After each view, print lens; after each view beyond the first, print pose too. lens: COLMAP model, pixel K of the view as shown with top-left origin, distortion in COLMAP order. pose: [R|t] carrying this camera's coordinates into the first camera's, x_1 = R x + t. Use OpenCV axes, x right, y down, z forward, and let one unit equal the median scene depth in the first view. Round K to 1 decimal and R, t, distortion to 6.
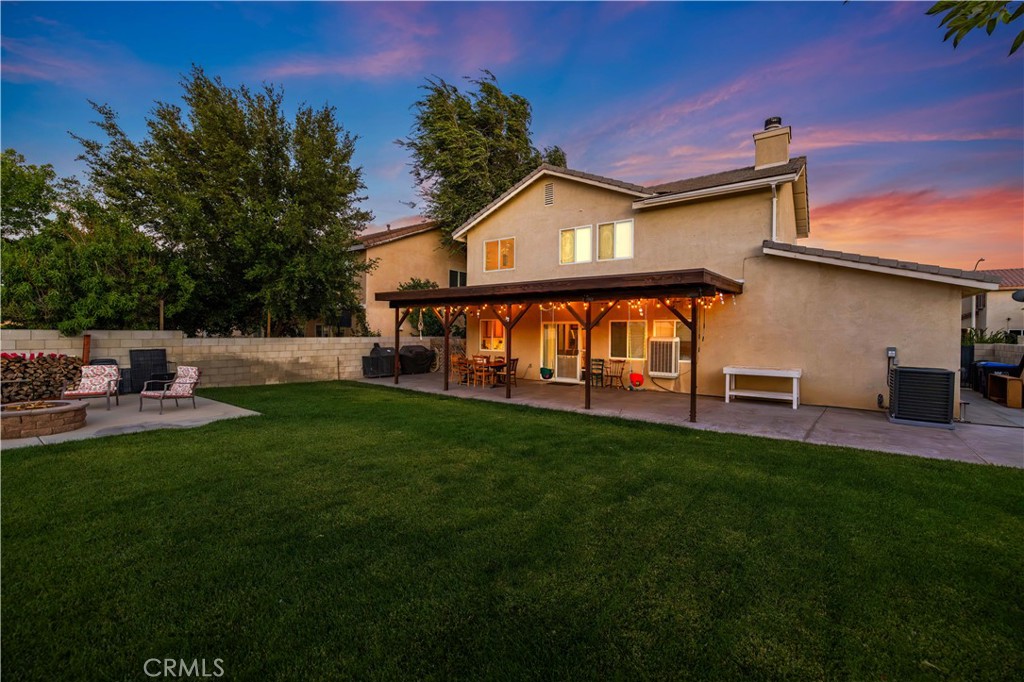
lens RADIAL K [[424.5, 0, 506.5], [0, 424.5, 334.7], [0, 0, 1]] dist [-0.000957, 0.000085]
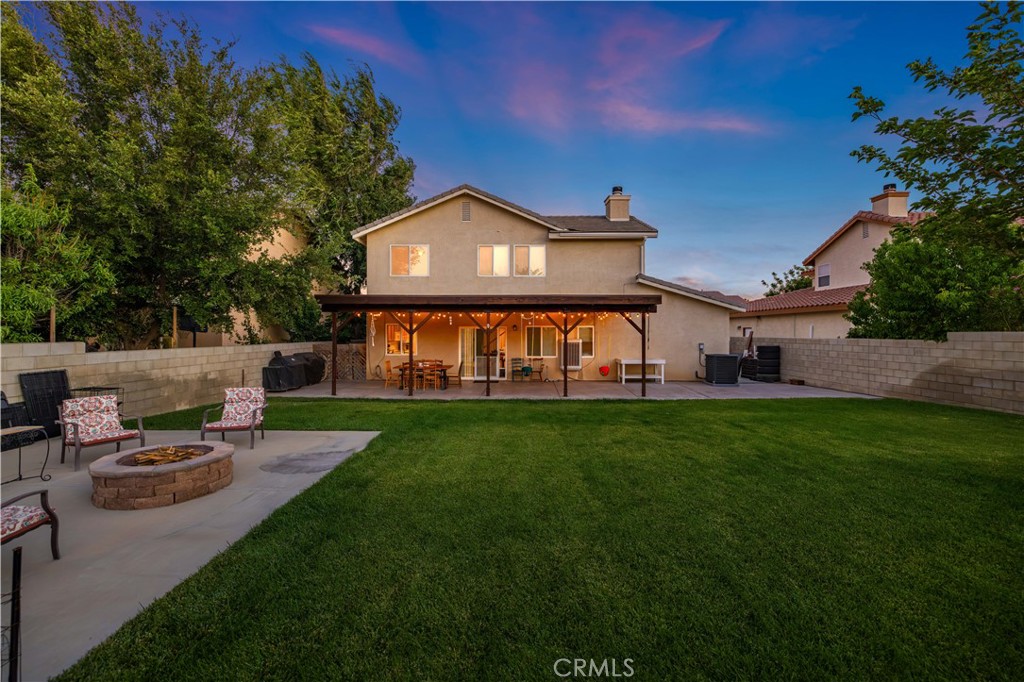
lens RADIAL K [[424.5, 0, 507.7], [0, 424.5, 336.5], [0, 0, 1]] dist [-0.000957, 0.000085]
pose [[0.808943, -0.012779, 0.587748, -0.555613], [0.011460, 0.999917, 0.005967, -0.012127], [-0.587775, 0.001909, 0.809022, 0.051906]]
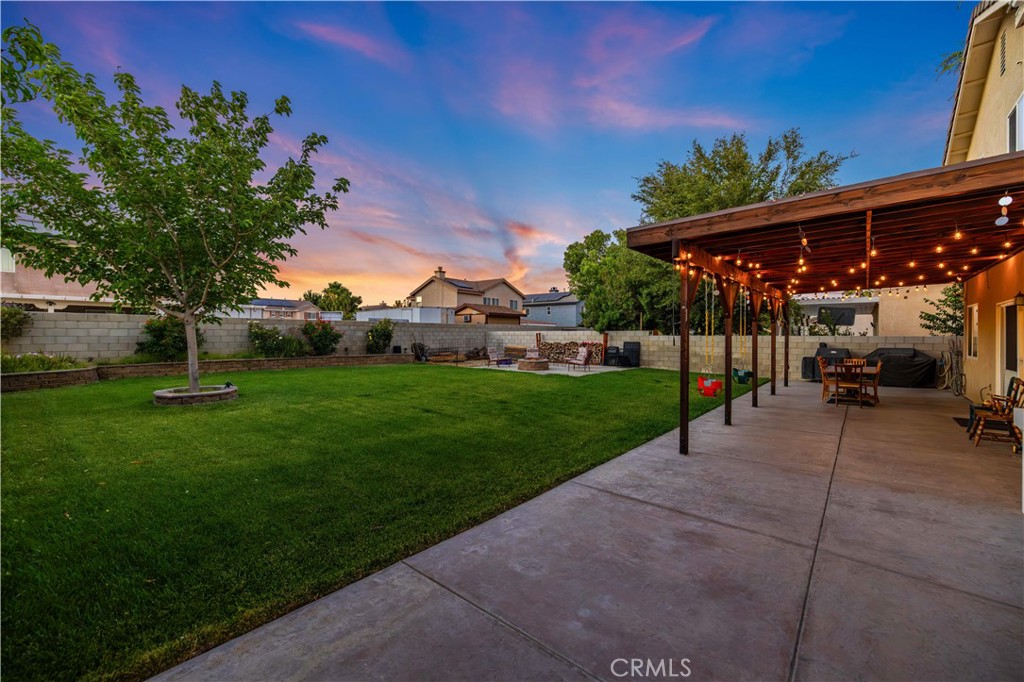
lens RADIAL K [[424.5, 0, 509.9], [0, 424.5, 336.4], [0, 0, 1]] dist [-0.000957, 0.000085]
pose [[0.144843, 0.002465, -0.989452, 0.680614], [-0.008167, 0.999966, 0.001296, 0.012460], [0.989421, 0.007893, 0.144858, 0.218567]]
